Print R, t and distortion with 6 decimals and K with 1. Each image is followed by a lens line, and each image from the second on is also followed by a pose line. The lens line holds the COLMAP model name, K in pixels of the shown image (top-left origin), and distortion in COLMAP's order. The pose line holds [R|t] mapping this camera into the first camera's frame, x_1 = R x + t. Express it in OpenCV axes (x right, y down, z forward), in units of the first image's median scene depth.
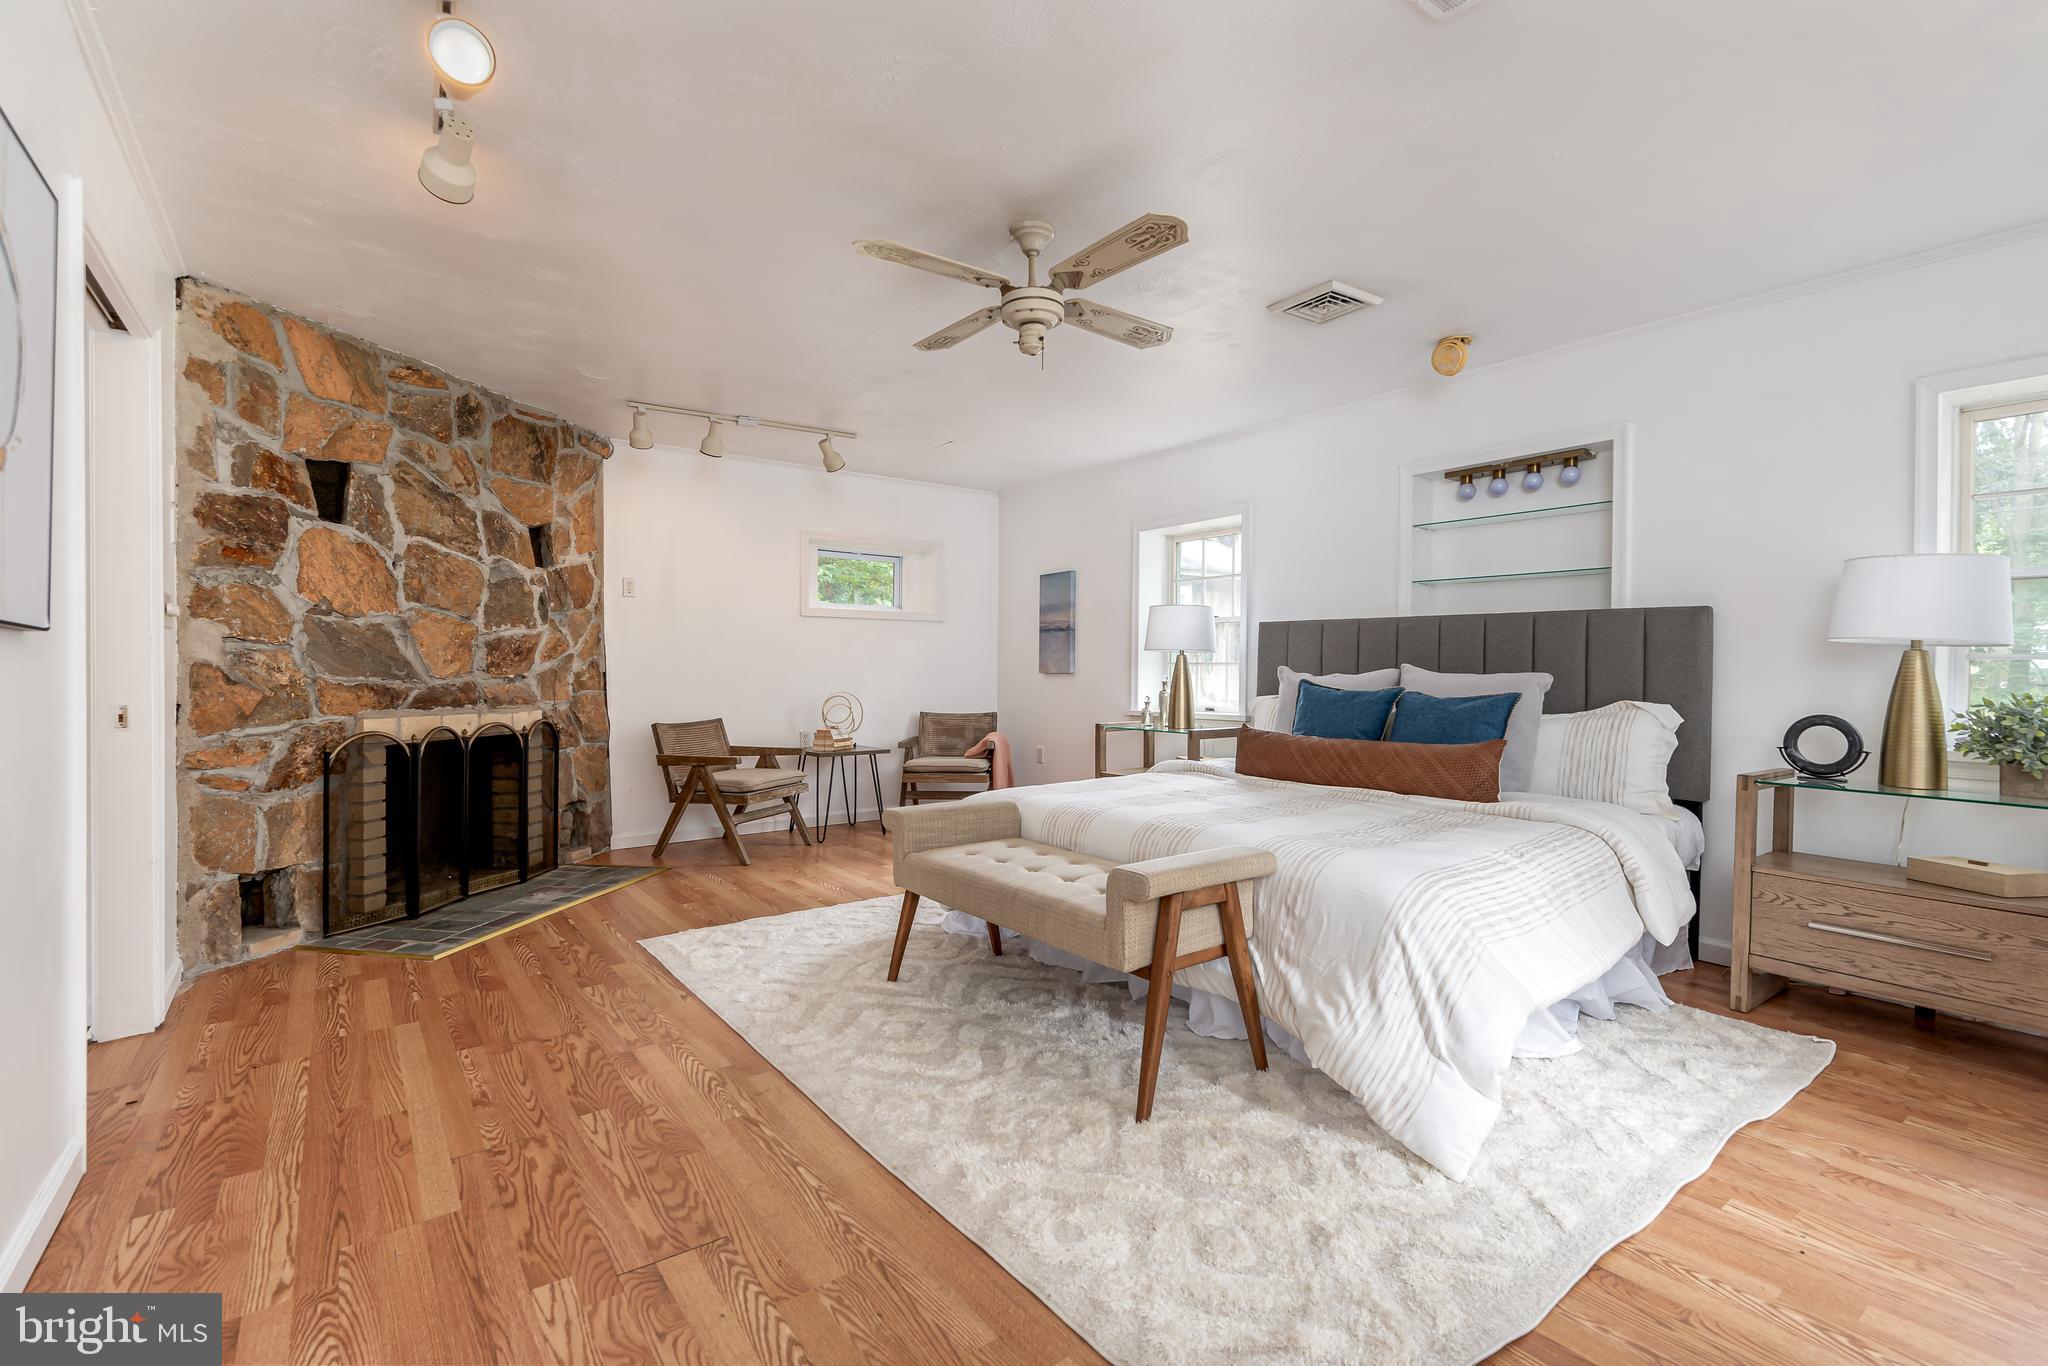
lens RADIAL K [[914.1, 0, 1022.8], [0, 914.1, 683.6], [0, 0, 1]] dist [0.002328, -0.000316]
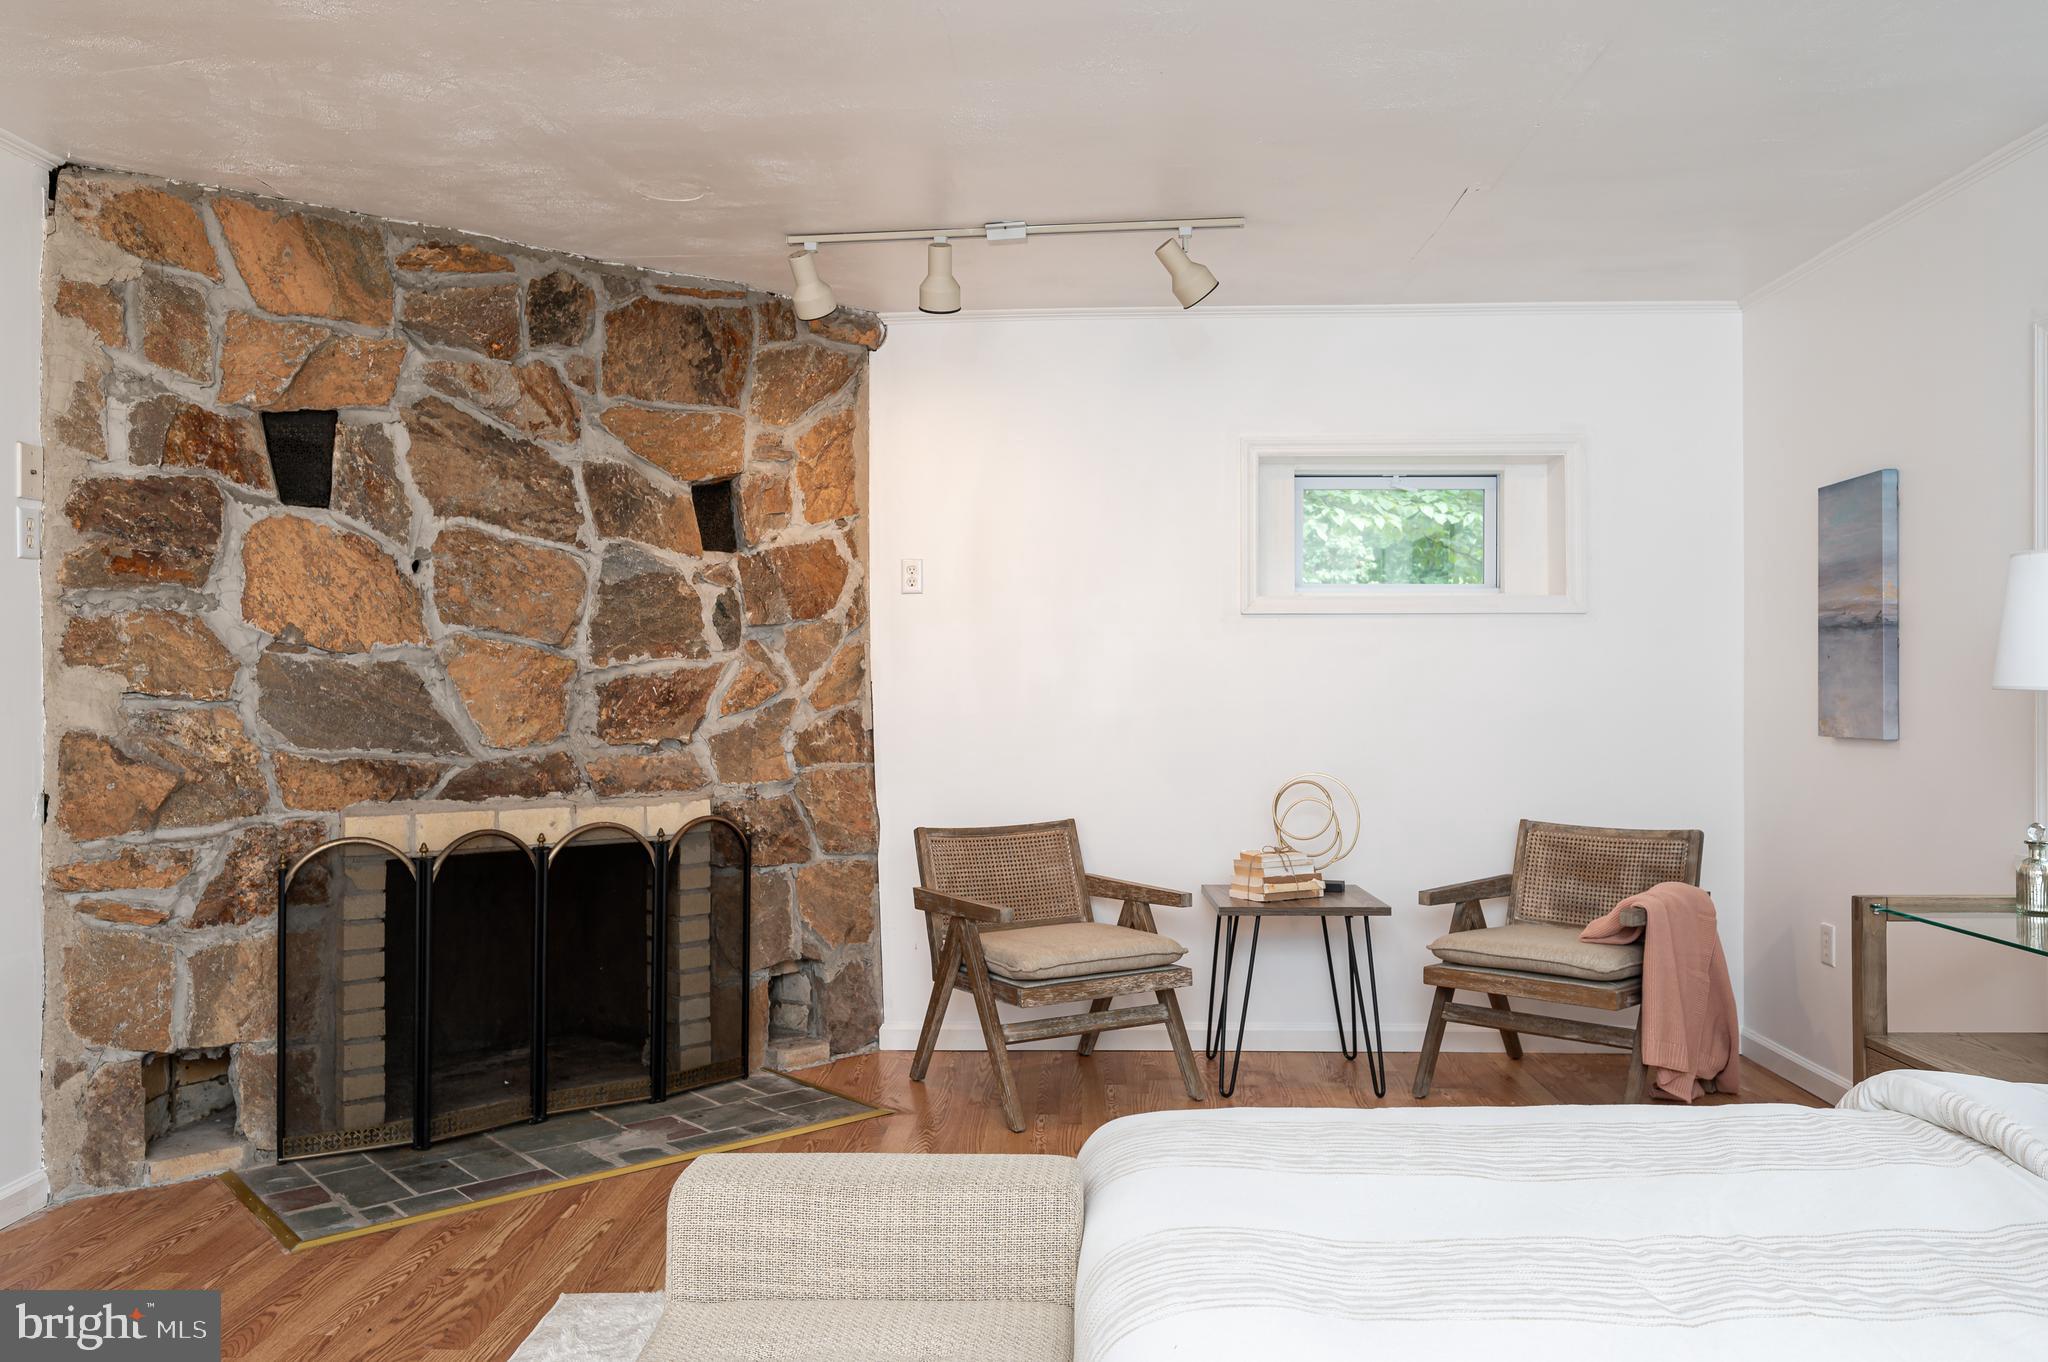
lens RADIAL K [[1504.3, 0, 1024.2], [0, 1504.3, 670.6], [0, 0, 1]] dist [-0.001431, -0.001452]
pose [[0.775822, -0.010391, -0.630867, 0.268226], [-0.006251, 0.999689, -0.024152, -0.036720], [0.630921, 0.022681, 0.775515, 0.467587]]
